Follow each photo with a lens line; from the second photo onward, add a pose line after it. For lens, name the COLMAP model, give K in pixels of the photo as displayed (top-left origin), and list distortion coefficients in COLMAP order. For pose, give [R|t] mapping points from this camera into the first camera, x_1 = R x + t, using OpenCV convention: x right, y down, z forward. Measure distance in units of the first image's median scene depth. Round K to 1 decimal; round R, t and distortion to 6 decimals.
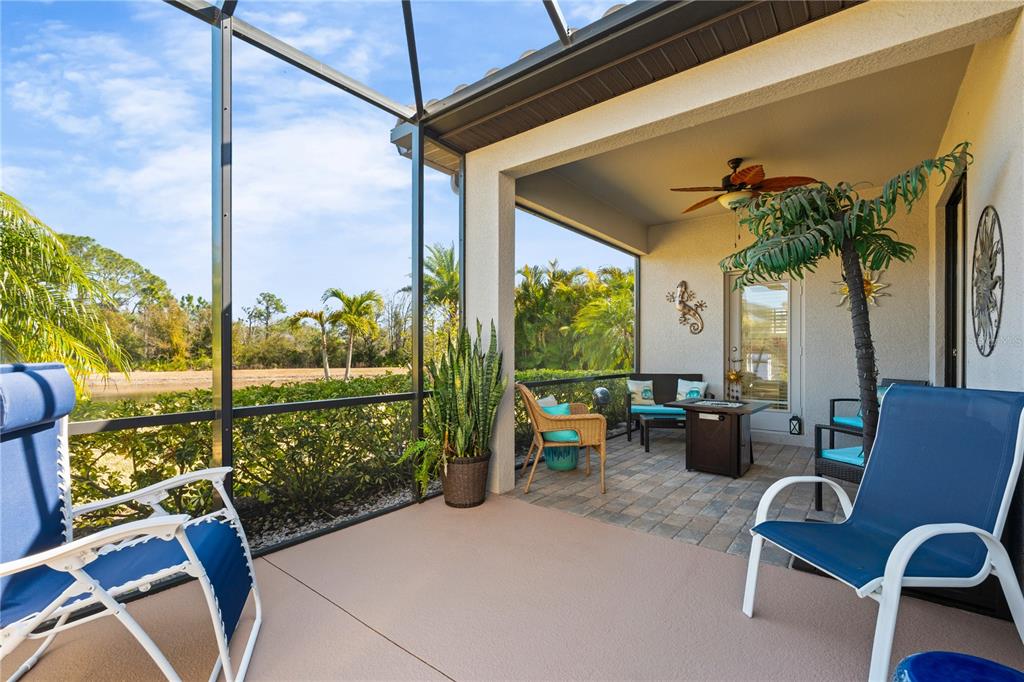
lens RADIAL K [[453.0, 0, 514.2], [0, 453.0, 351.2], [0, 0, 1]] dist [-0.008362, 0.001095]
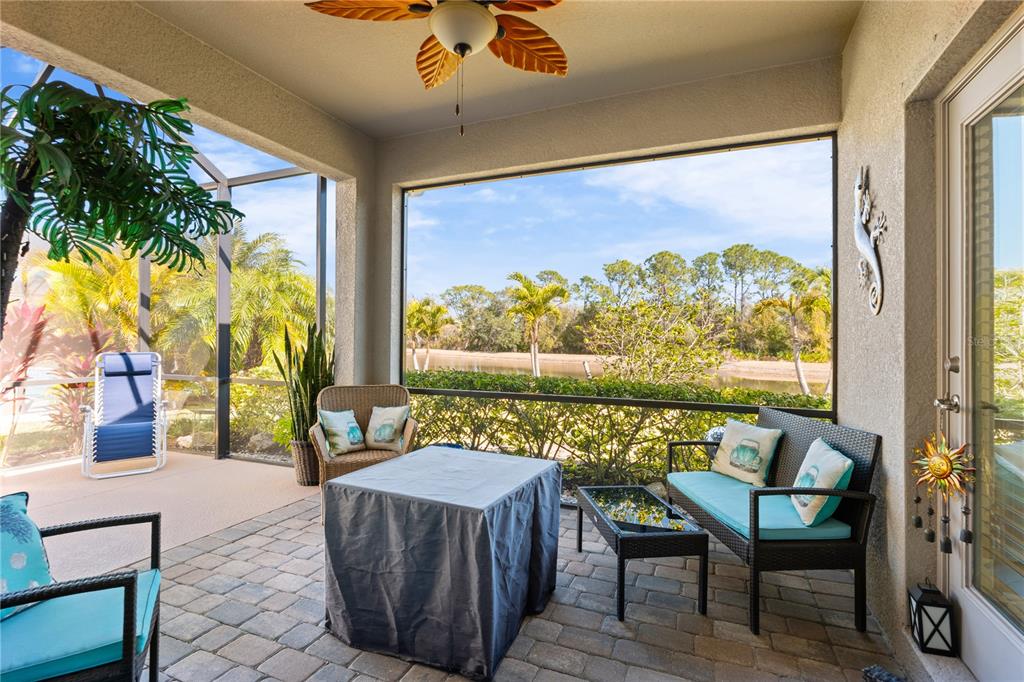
lens RADIAL K [[481.8, 0, 510.2], [0, 481.8, 331.7], [0, 0, 1]] dist [-0.005031, 0.000579]
pose [[0.256914, -0.011636, -0.966364, 0.095243], [-0.009342, 0.999851, -0.014523, -0.002631], [0.966389, 0.012759, 0.256767, 0.091370]]
